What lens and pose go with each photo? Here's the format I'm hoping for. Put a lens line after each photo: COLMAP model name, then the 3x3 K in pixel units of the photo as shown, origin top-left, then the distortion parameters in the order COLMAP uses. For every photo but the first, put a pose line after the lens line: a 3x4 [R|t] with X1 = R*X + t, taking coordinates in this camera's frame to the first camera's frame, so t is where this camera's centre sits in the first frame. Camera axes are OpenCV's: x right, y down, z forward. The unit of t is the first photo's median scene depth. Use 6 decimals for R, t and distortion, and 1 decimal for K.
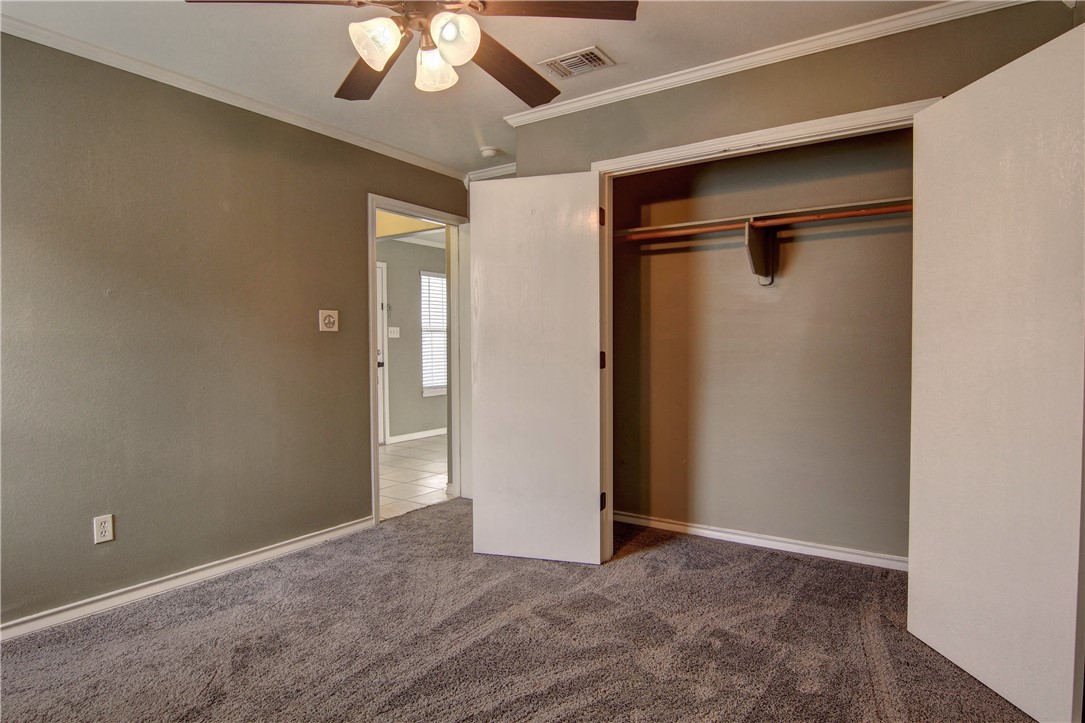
lens RADIAL K [[615.5, 0, 549.0], [0, 615.5, 359.5], [0, 0, 1]] dist [0.001014, -0.015829]
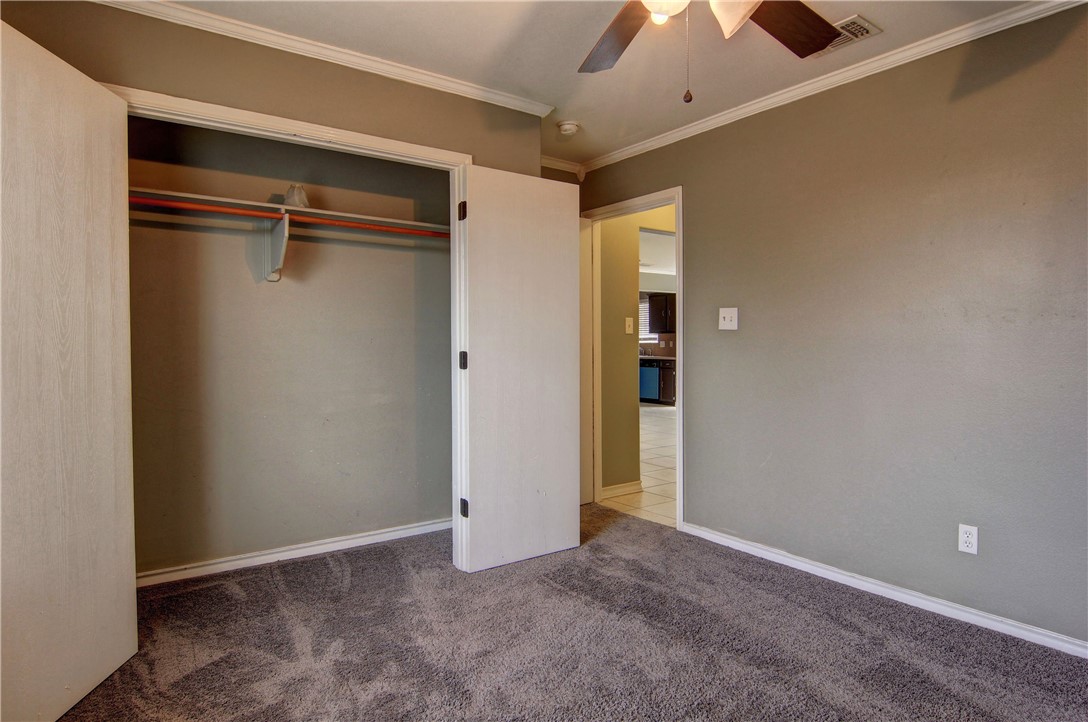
lens RADIAL K [[643.7, 0, 544.0], [0, 643.7, 361.0], [0, 0, 1]] dist [0.001659, 0.000471]
pose [[0.337202, -0.019935, 0.941221, -0.540994], [0.021423, 0.999679, 0.013499, -0.005883], [-0.941189, 0.015612, 0.337521, 0.352313]]
